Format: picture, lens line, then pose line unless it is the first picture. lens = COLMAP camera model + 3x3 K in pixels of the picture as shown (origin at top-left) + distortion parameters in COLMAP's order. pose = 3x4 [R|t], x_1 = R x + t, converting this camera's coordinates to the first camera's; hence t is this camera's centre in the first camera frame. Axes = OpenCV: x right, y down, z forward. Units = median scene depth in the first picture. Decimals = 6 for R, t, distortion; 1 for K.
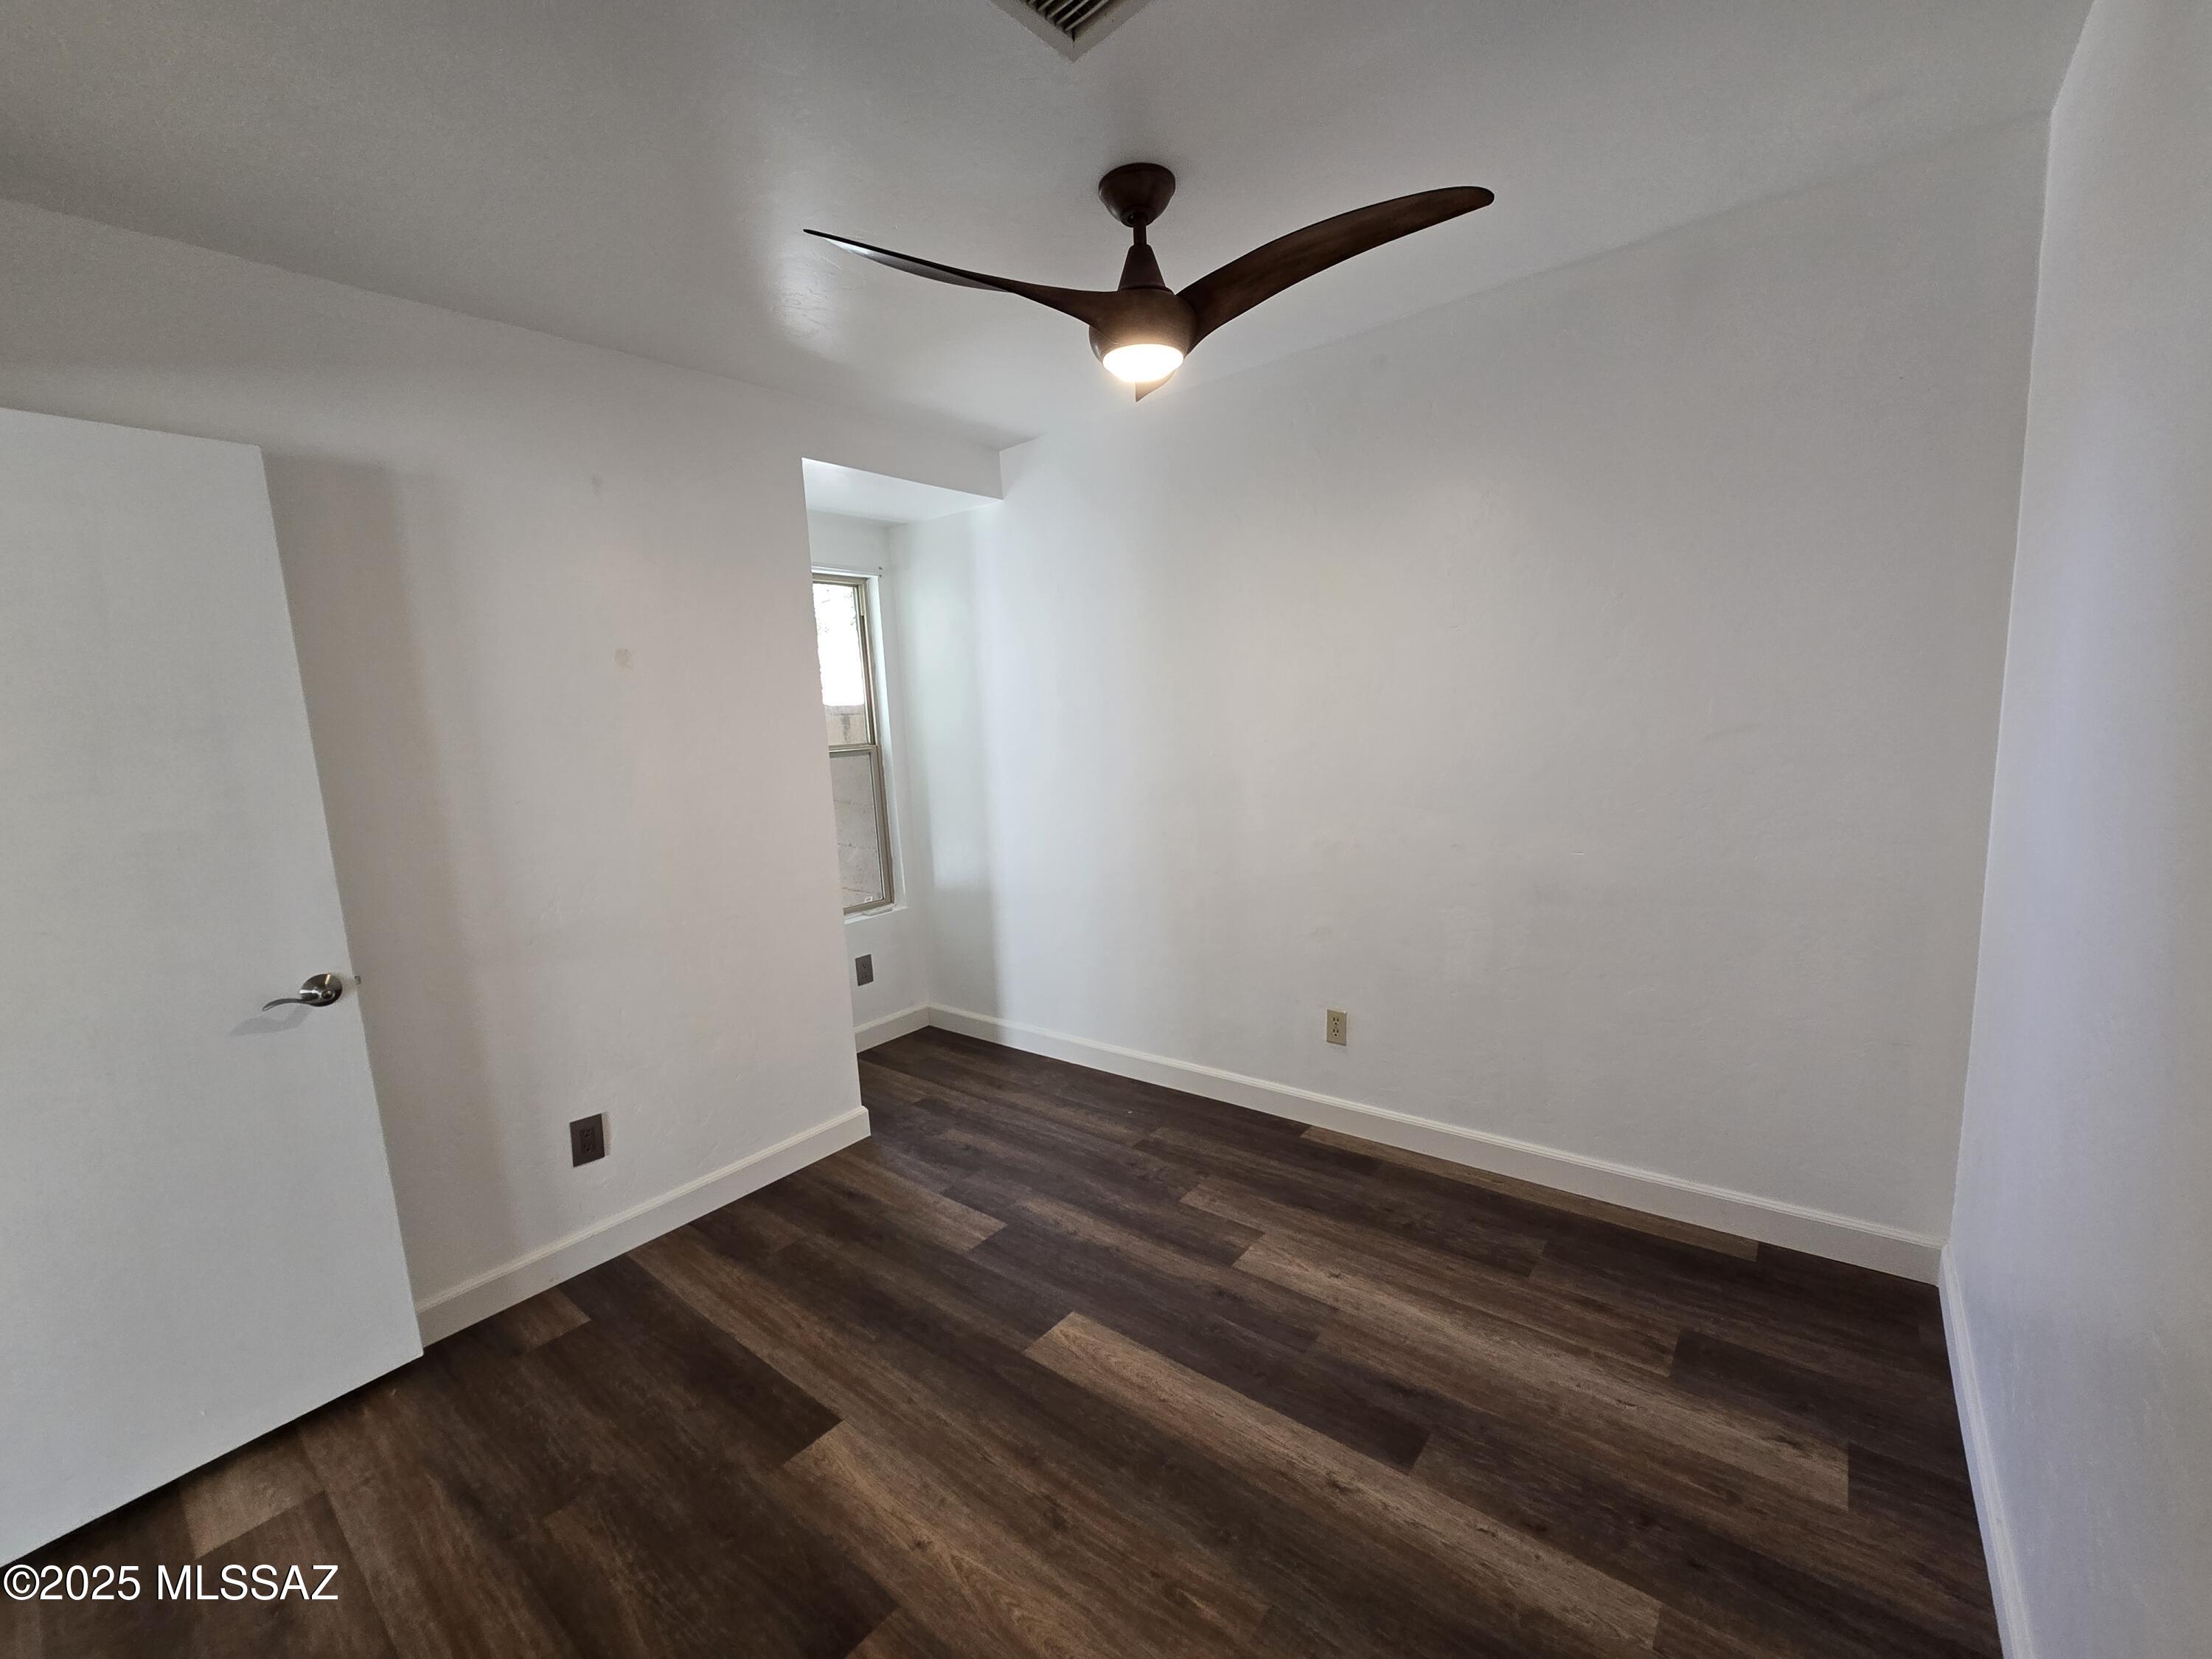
lens RADIAL K [[905.3, 0, 1095.9], [0, 905.3, 835.4], [0, 0, 1]] dist [-0.004961, -0.000423]
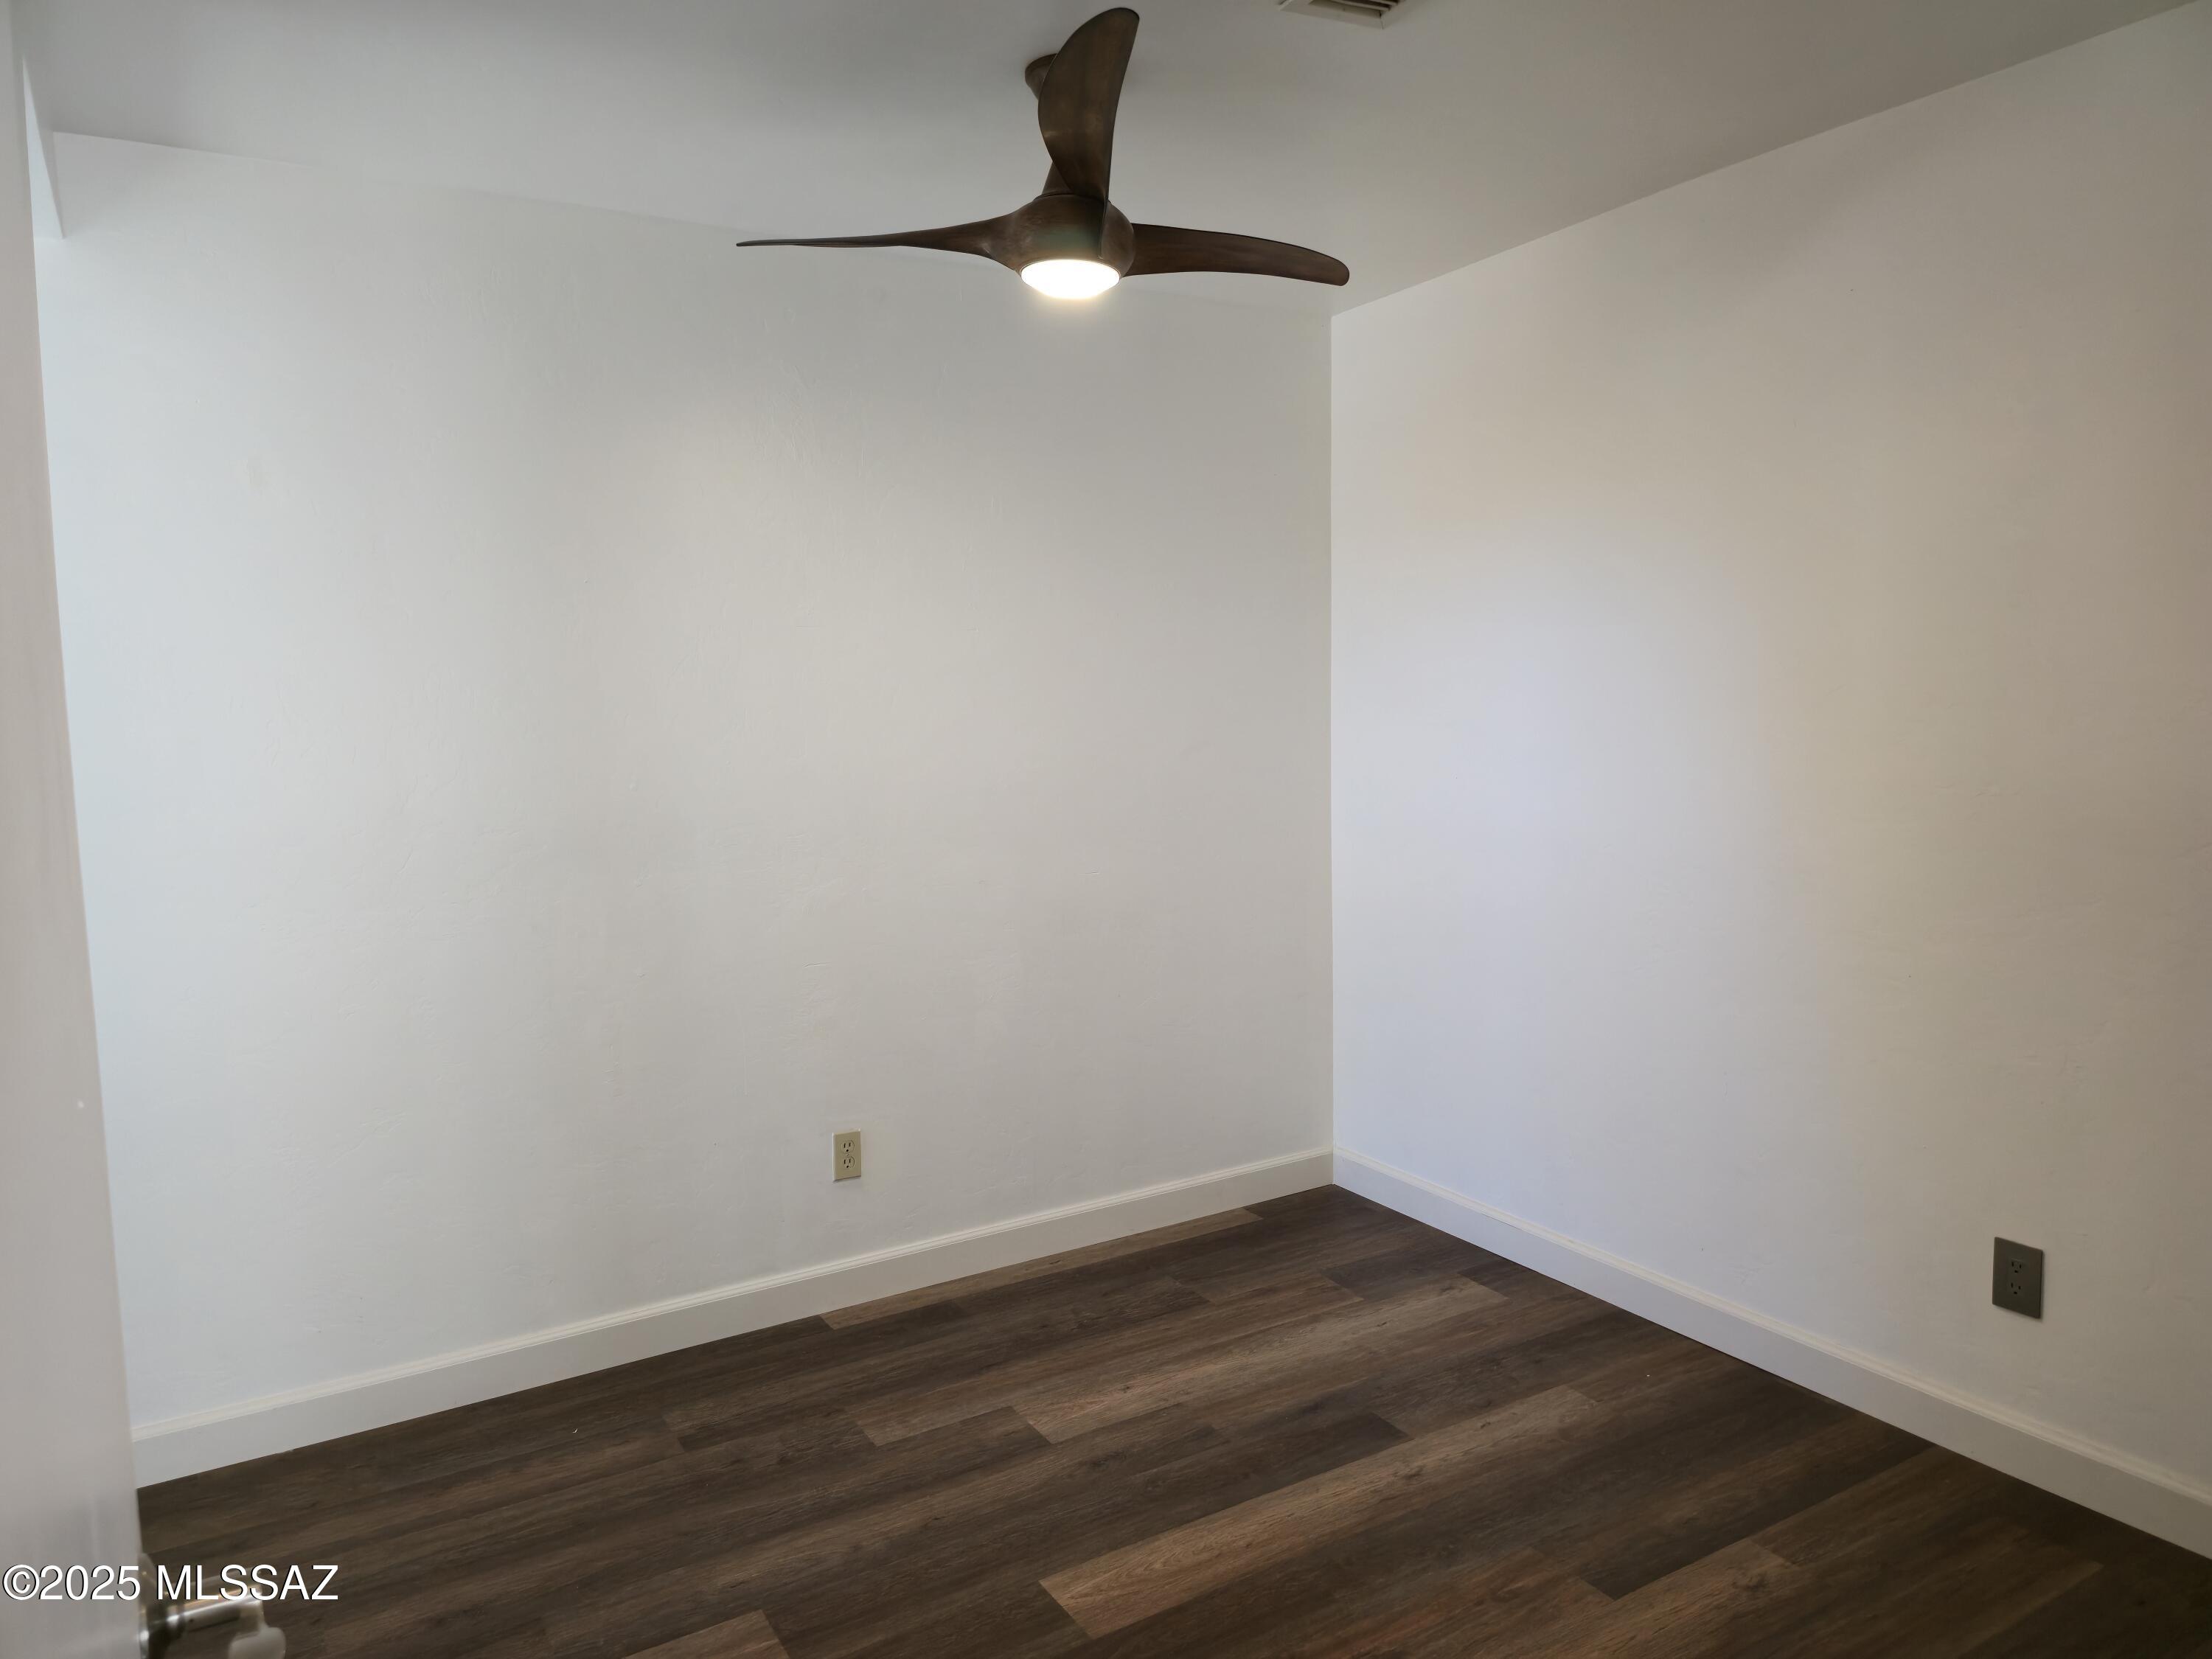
lens RADIAL K [[1460.6, 0, 1120.6], [0, 1460.6, 815.9], [0, 0, 1]] dist [0.074509, -0.079647]
pose [[0.331845, -0.027361, 0.942937, -1.098560], [0.131265, 0.991194, -0.017434, -0.012028], [-0.934157, 0.129560, 0.332514, 0.535346]]
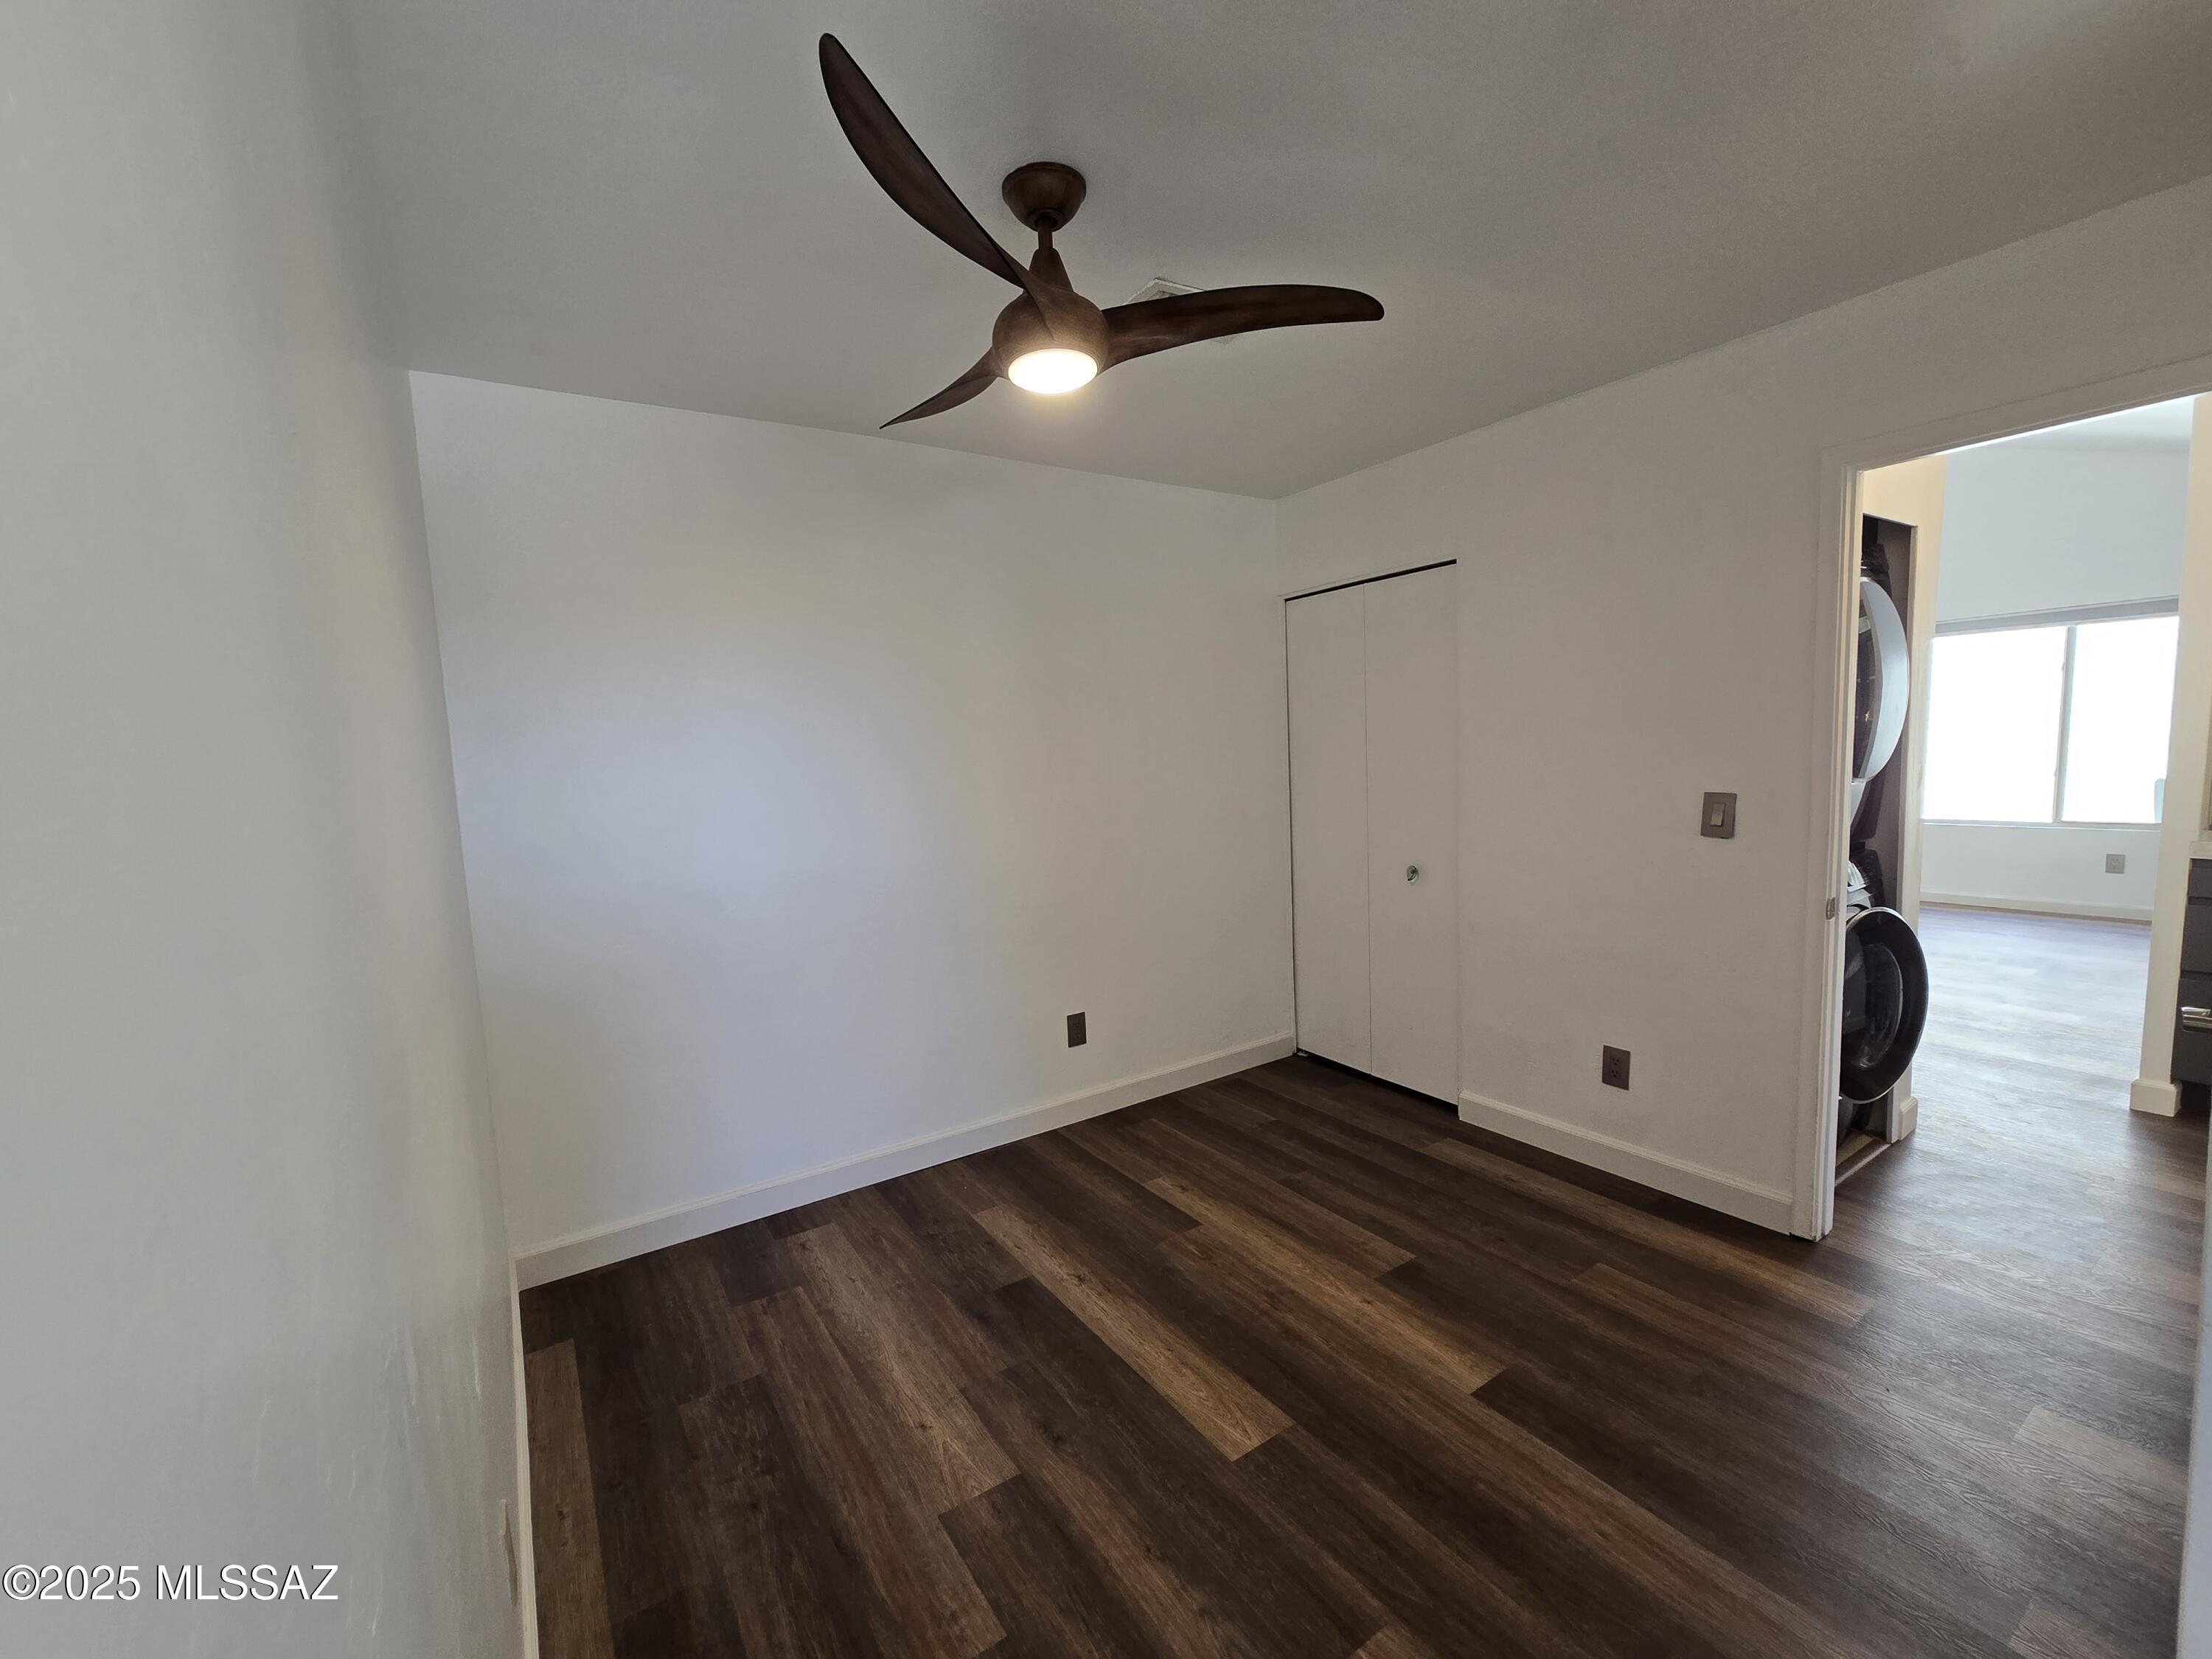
lens RADIAL K [[905.3, 0, 1095.9], [0, 905.3, 835.4], [0, 0, 1]] dist [-0.004961, -0.000423]
pose [[-0.949754, 0.070015, 0.305067, -0.213845], [0.137201, 0.969159, 0.204713, -0.236035], [-0.281325, 0.236282, -0.930068, 1.784943]]
